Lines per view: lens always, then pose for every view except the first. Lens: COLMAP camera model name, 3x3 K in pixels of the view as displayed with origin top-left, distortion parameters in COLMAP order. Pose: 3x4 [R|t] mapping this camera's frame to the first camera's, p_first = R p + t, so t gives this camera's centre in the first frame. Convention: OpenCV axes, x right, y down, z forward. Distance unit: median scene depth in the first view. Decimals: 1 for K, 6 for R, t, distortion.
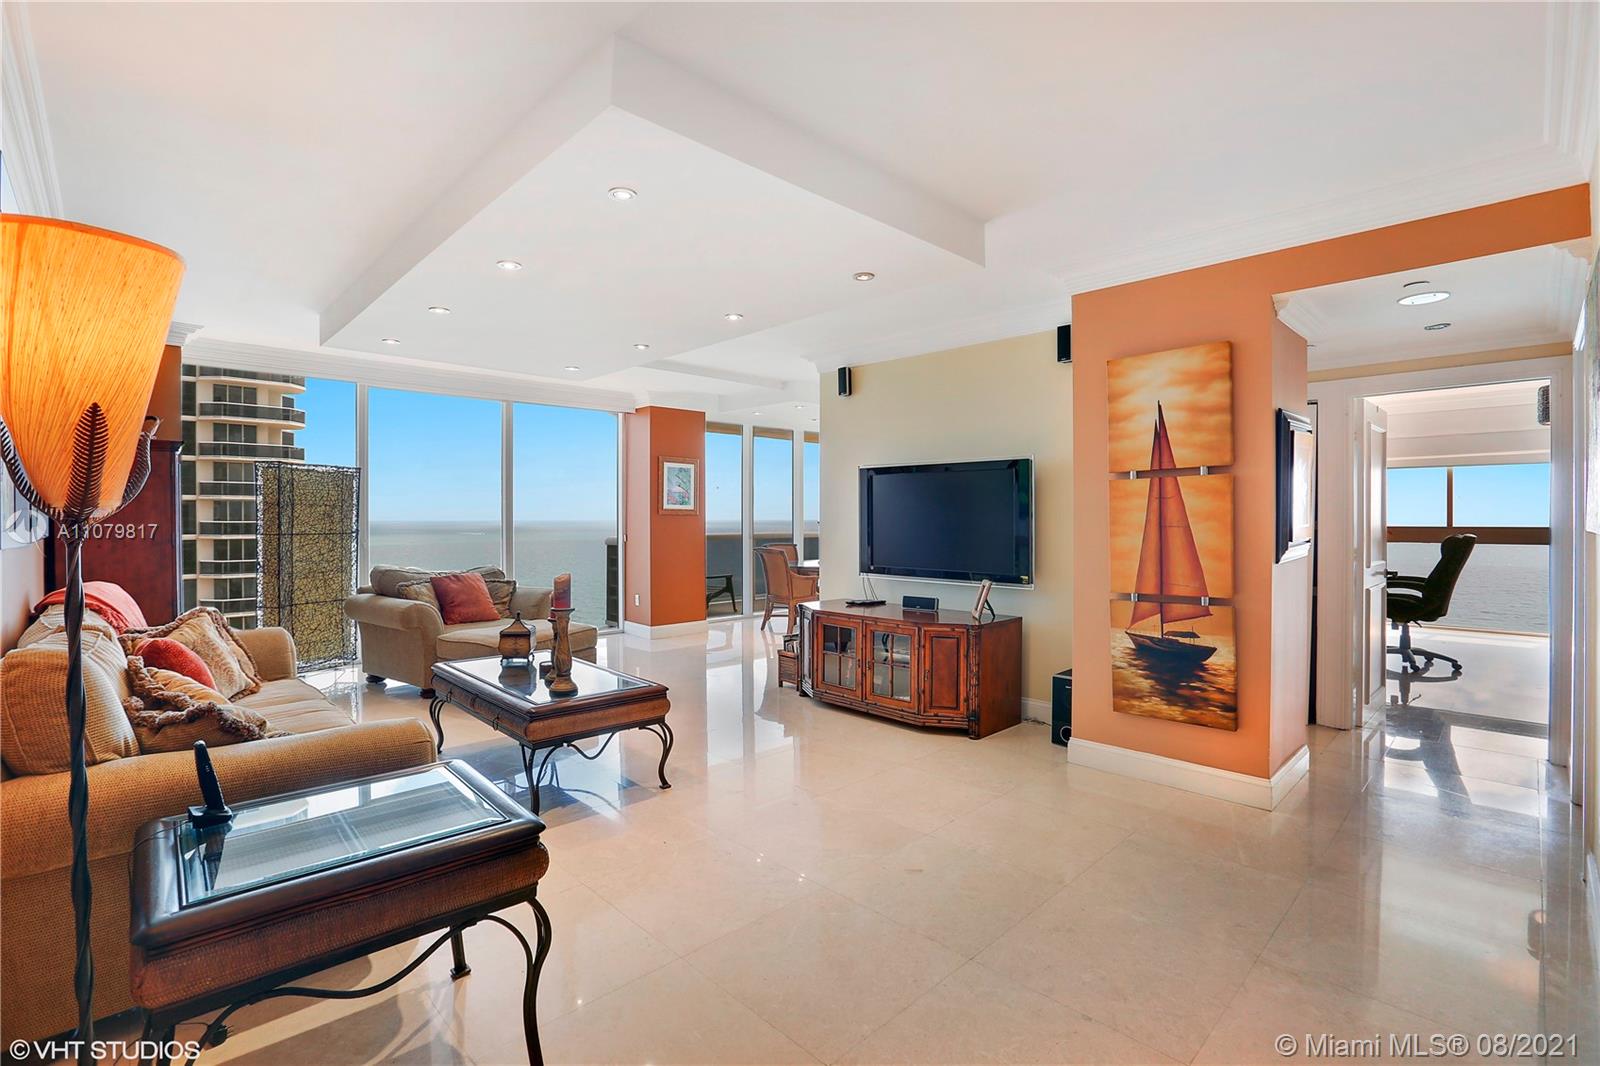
lens RADIAL K [[730.8, 0, 796.1], [0, 730.8, 529.1], [0, 0, 1]] dist [-0.013815, 0.000001]
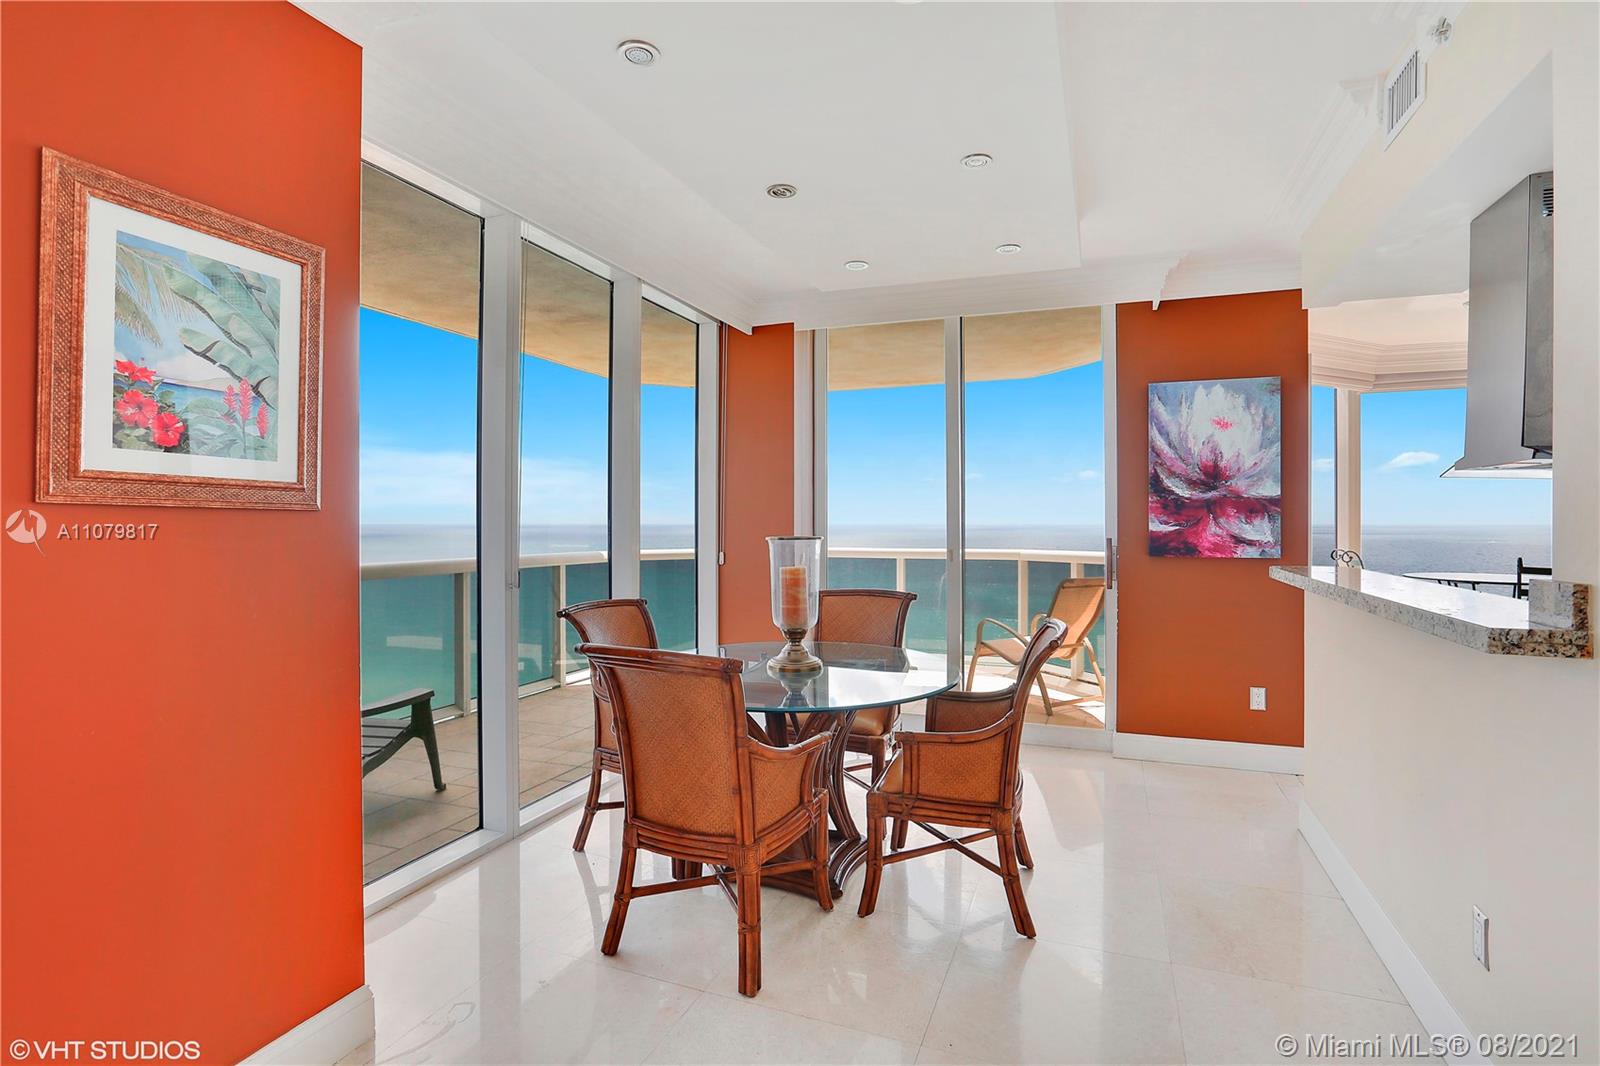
lens RADIAL K [[762.7, 0, 807.2], [0, 762.7, 526.1], [0, 0, 1]] dist [-0.002103, 0.000177]
pose [[0.900835, -0.001856, 0.434157, -0.105485], [0.005027, 0.999968, -0.006155, -0.012828], [-0.434132, 0.007727, 0.900816, 0.757411]]
